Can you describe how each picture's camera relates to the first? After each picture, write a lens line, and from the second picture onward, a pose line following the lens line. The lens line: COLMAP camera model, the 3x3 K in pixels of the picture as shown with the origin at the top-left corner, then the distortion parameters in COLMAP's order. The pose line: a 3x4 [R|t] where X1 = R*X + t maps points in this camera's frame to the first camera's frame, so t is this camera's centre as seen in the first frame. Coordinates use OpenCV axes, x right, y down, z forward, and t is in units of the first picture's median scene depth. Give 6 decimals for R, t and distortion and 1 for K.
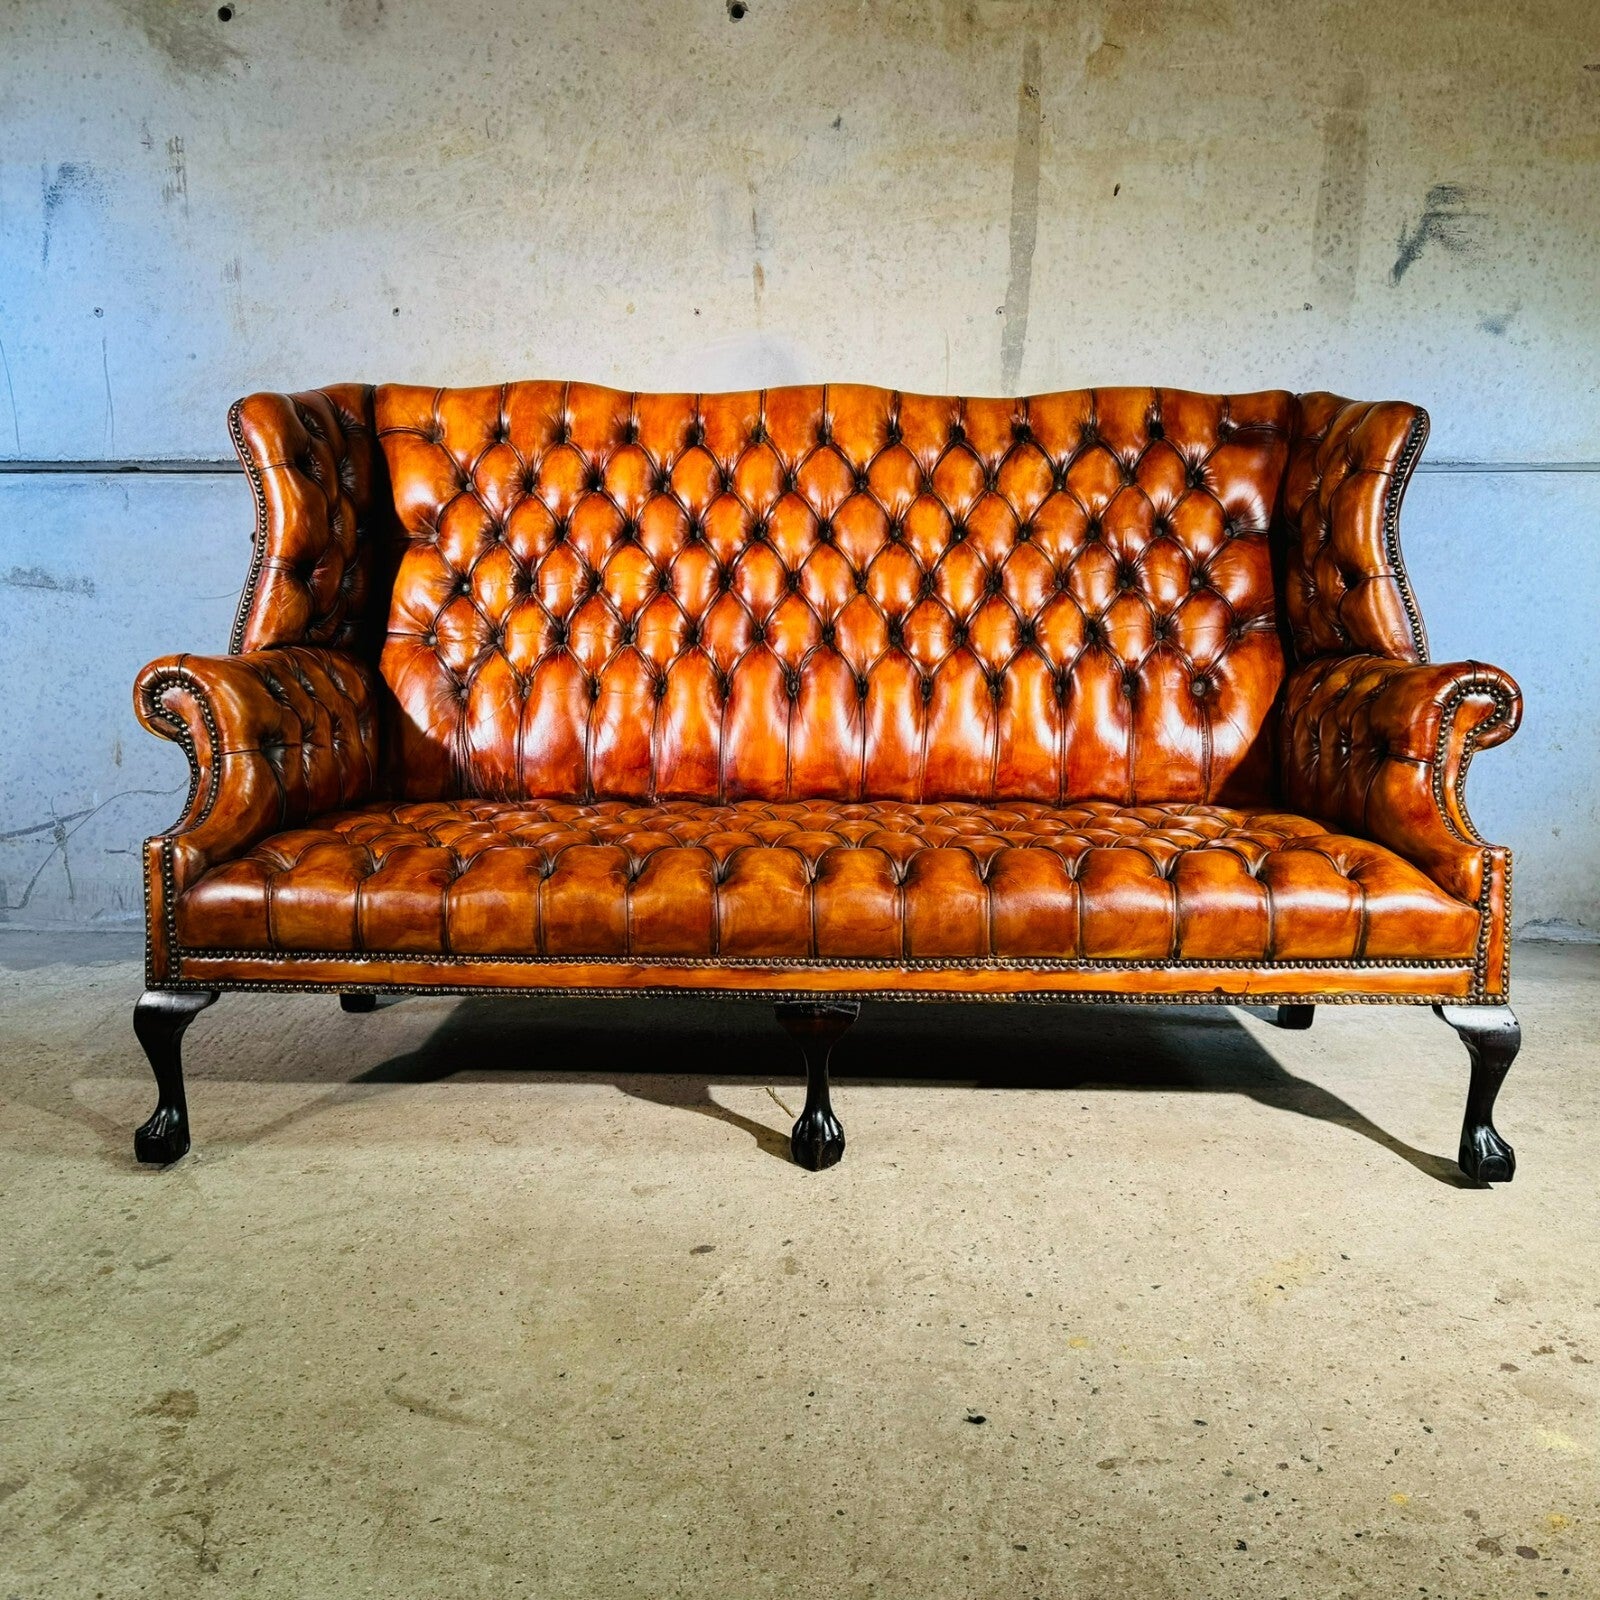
lens RADIAL K [[1551.3, 0, 805.3], [0, 1551.3, 795.2], [0, 0, 1]] dist [0.021629, -0.034105]
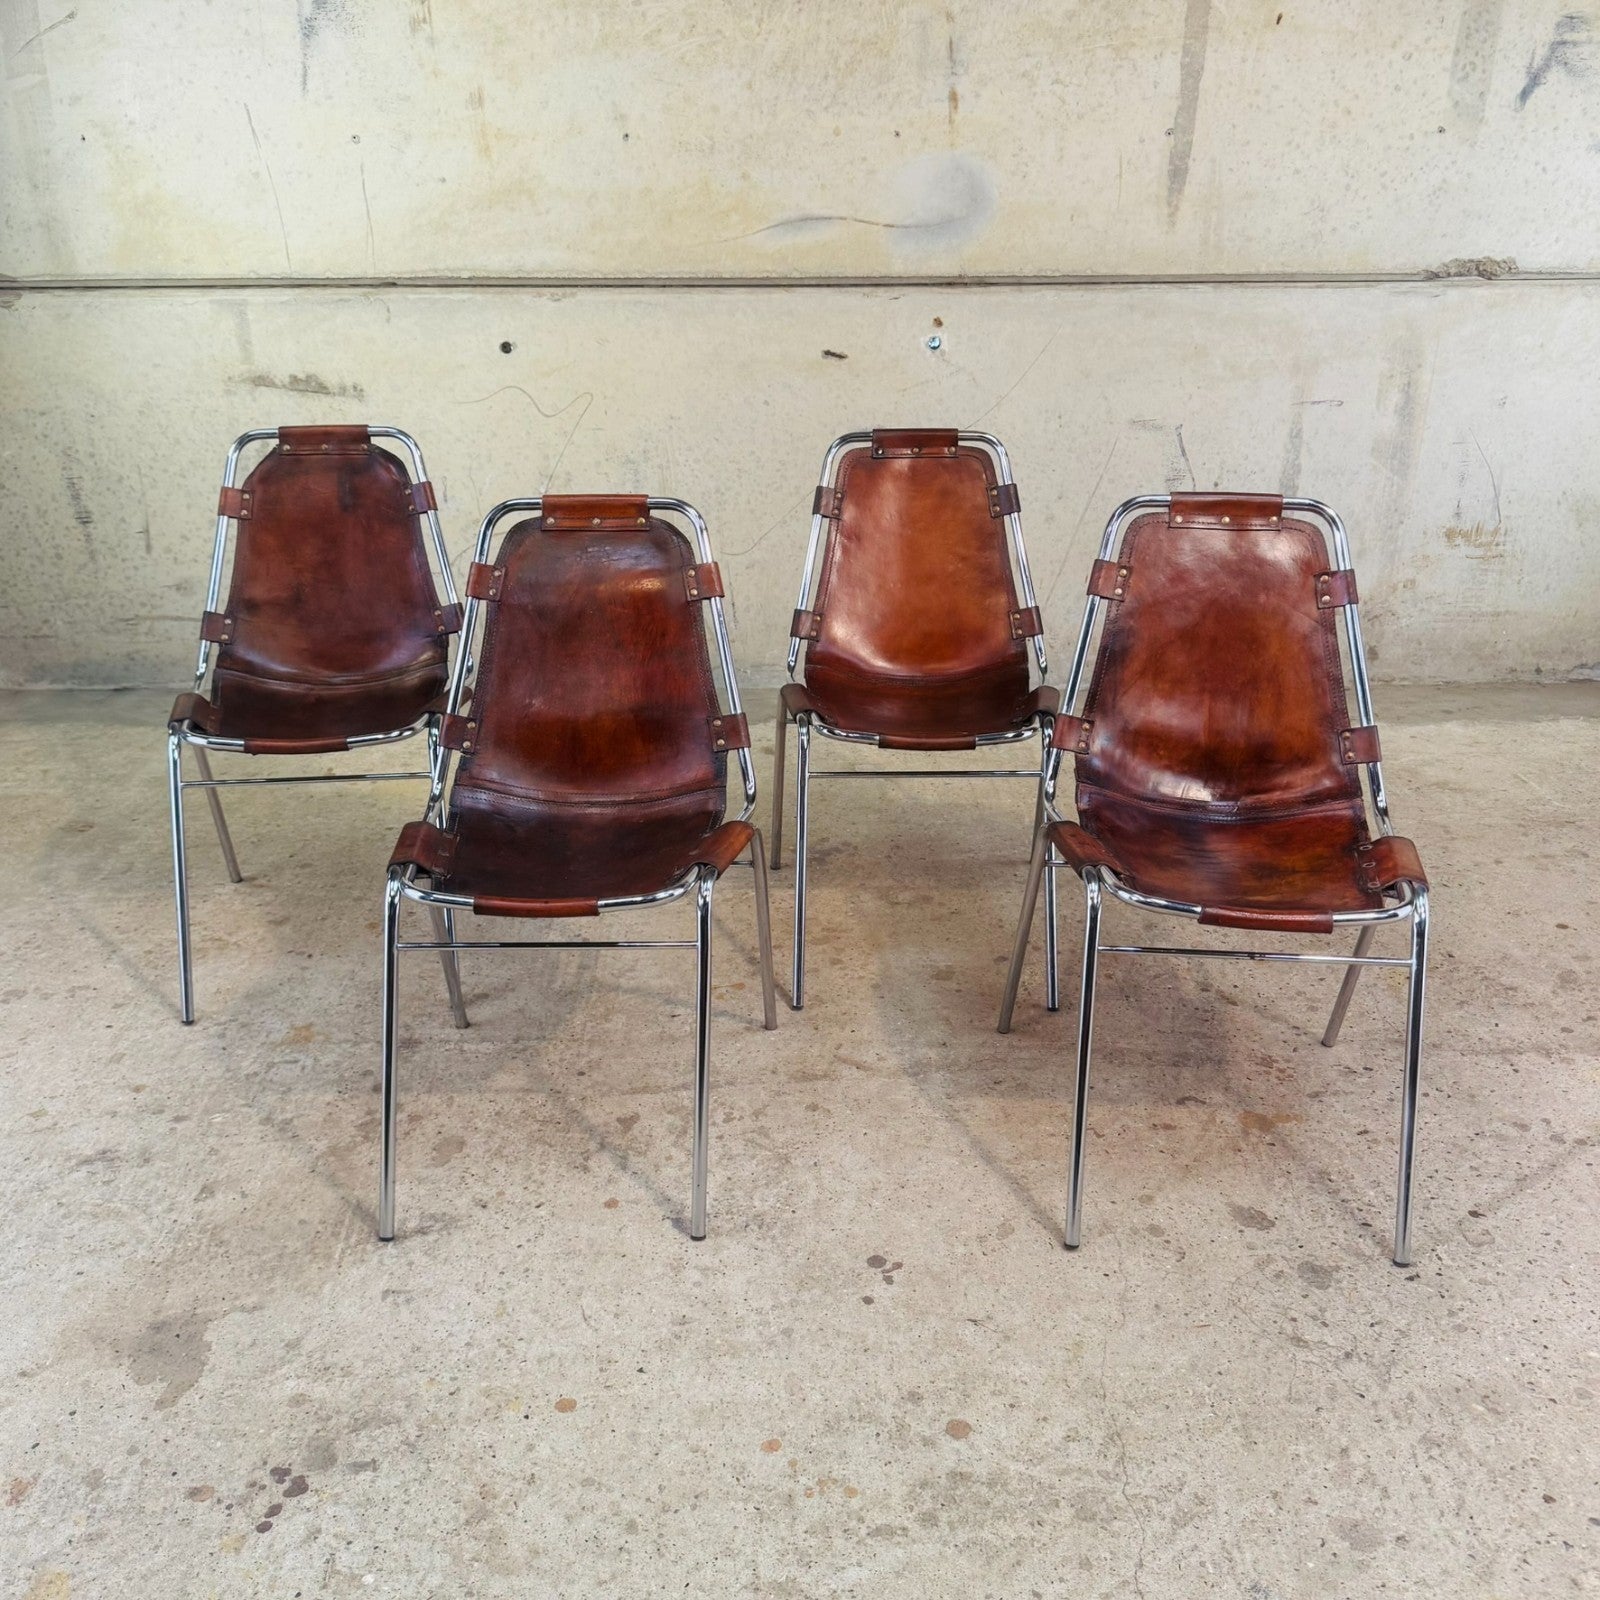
lens RADIAL K [[1588.9, 0, 822.5], [0, 1588.9, 827.0], [0, 0, 1]] dist [0.001864, -0.007706]
pose [[0.999679, -0.015830, 0.019774, -0.156001], [0.010623, 0.970706, 0.240035, -0.105573], [-0.022995, -0.239747, 0.970563, -0.226567]]
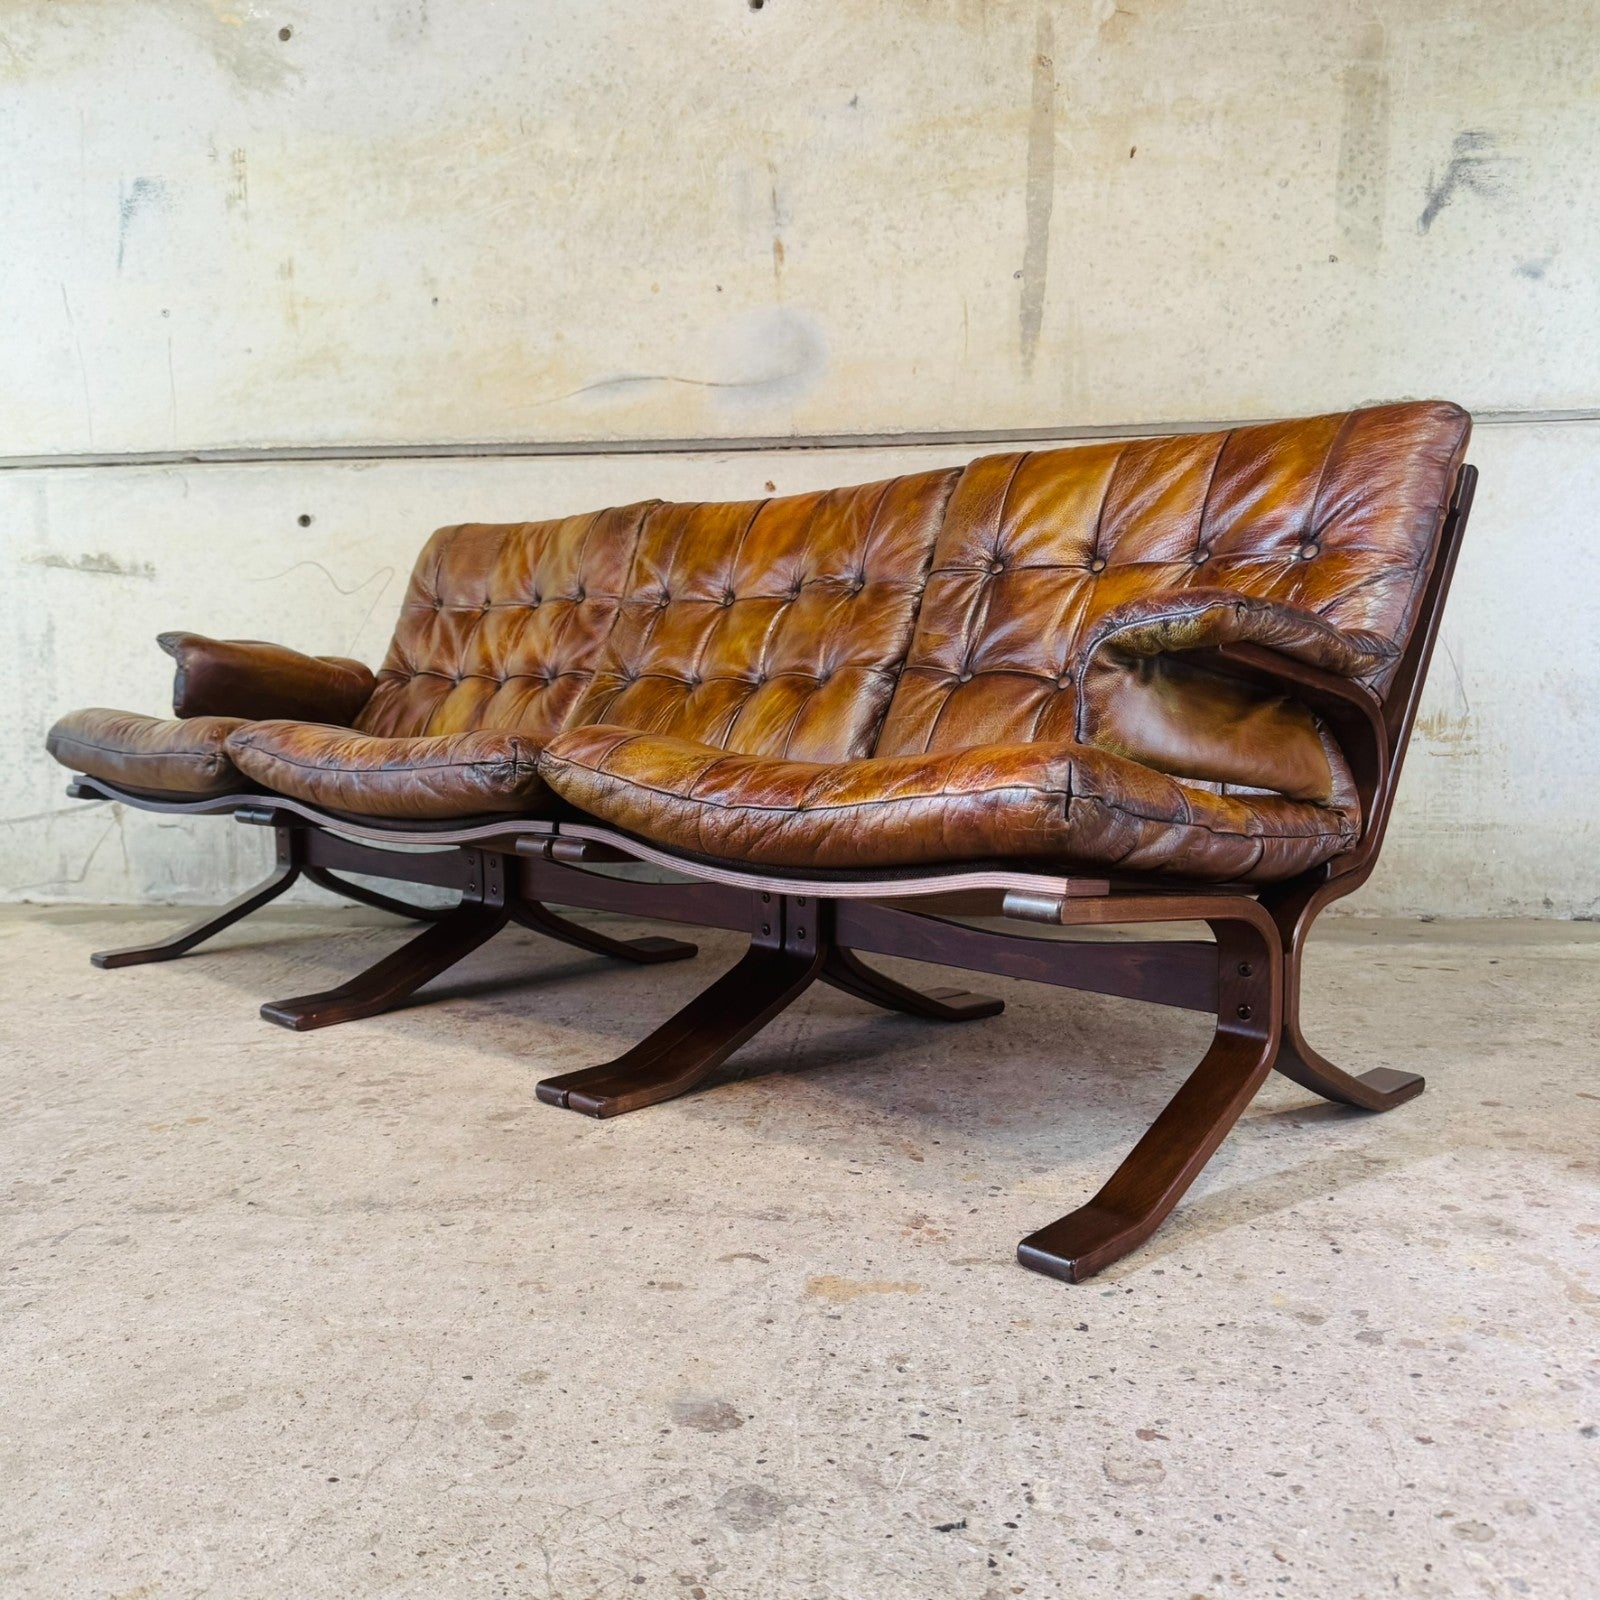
lens RADIAL K [[1523.7, 0, 804.9], [0, 1523.7, 808.1], [0, 0, 1]] dist [0.013090, -0.026822]
pose [[0.994326, -0.002441, -0.106347, 0.093827], [-0.006192, 0.996713, -0.080774, 0.111875], [0.106195, 0.080974, 0.991043, 0.039263]]
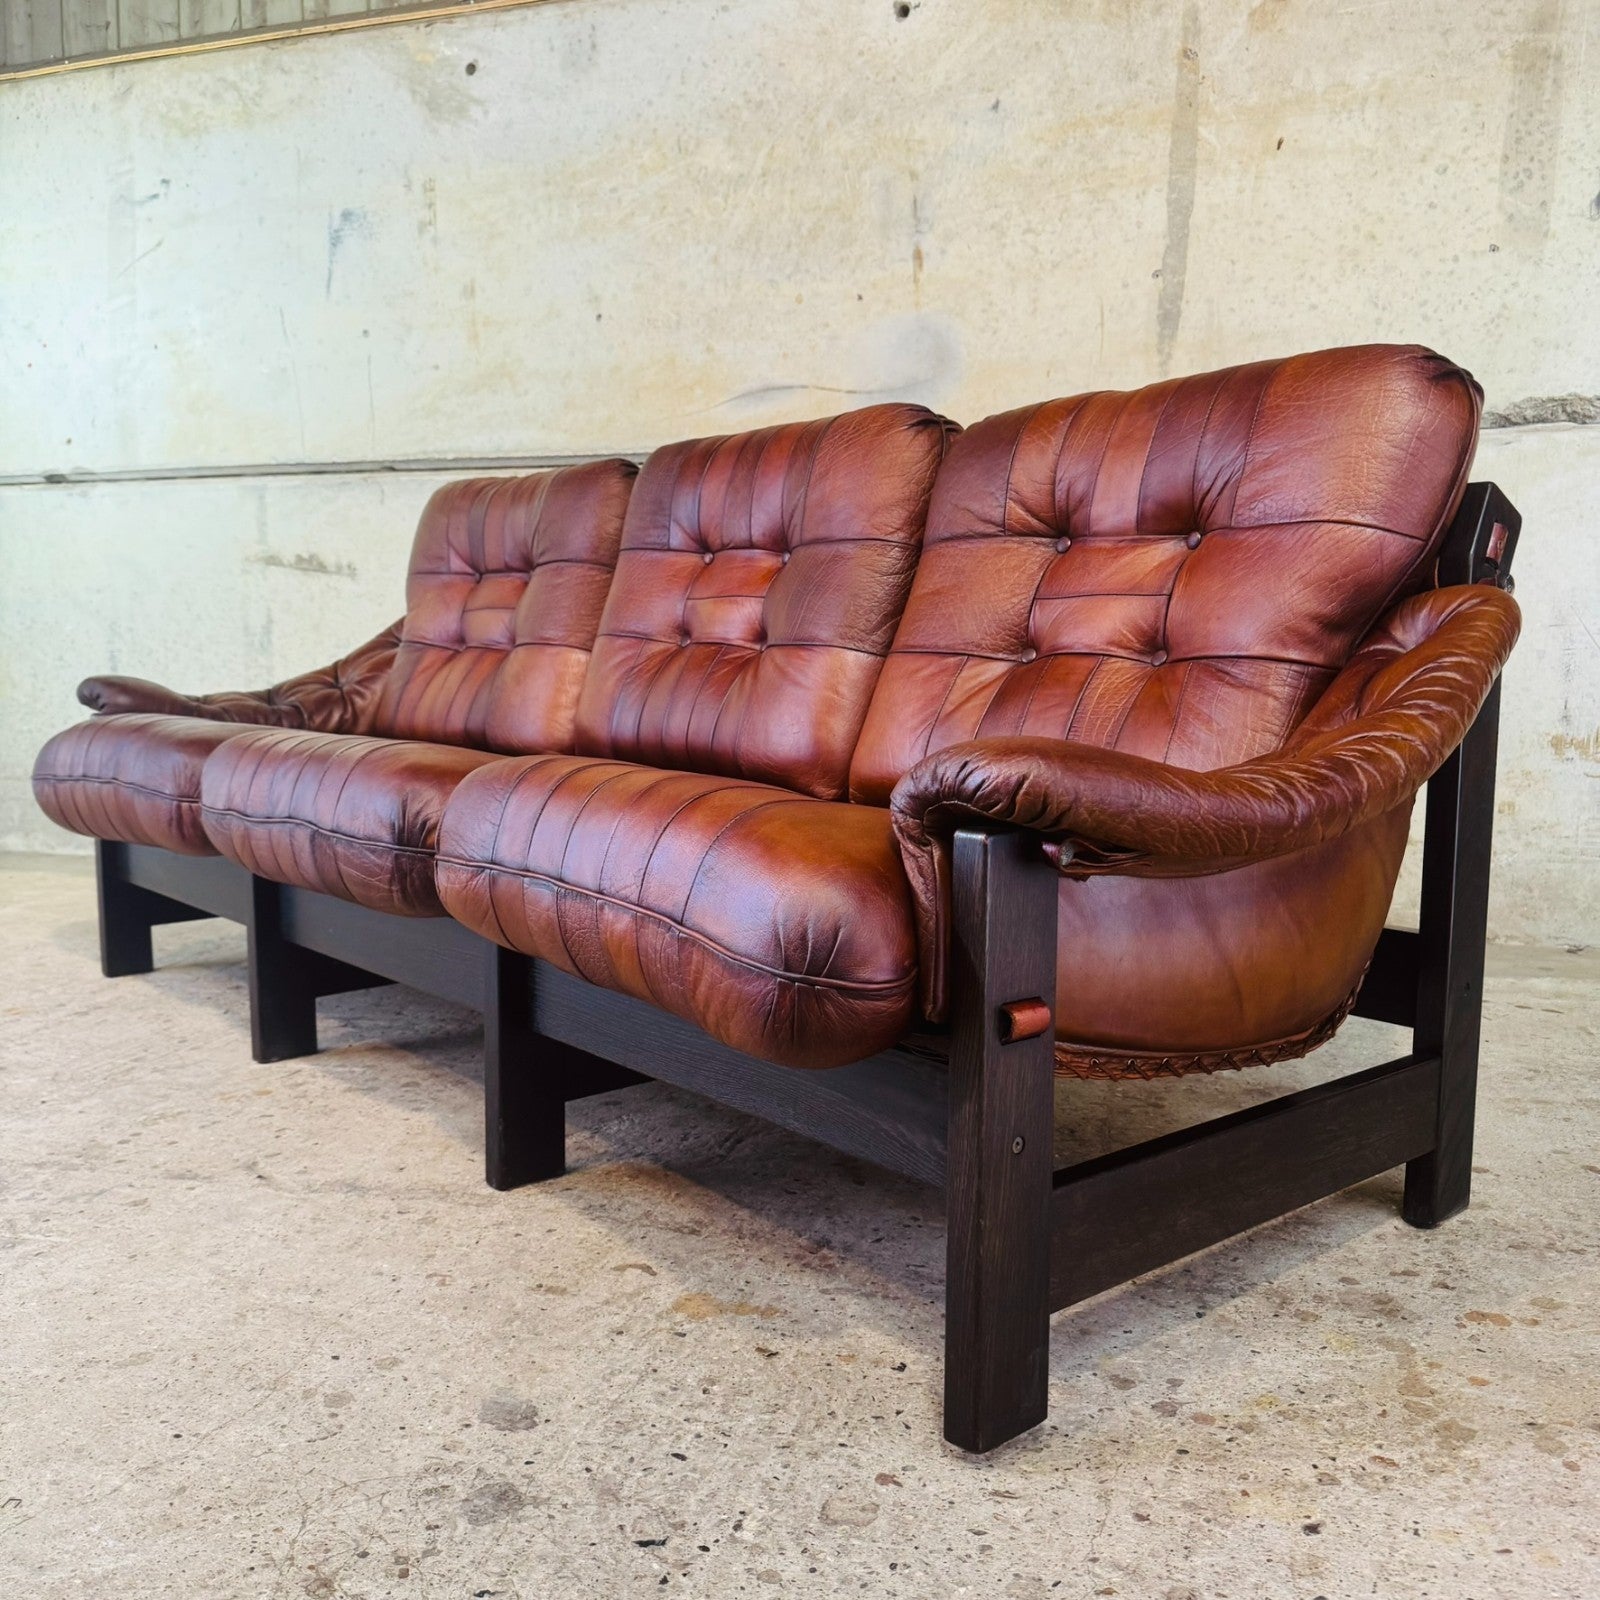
lens RADIAL K [[1525.7, 0, 800.0], [0, 1525.7, 800.0], [0, 0, 1]] dist [0.008494, -0.017745]
pose [[0.953286, 0.032635, -0.300300, 0.214067], [-0.049232, 0.997640, -0.047865, 0.078070], [0.298029, 0.060414, 0.952643, 0.031458]]
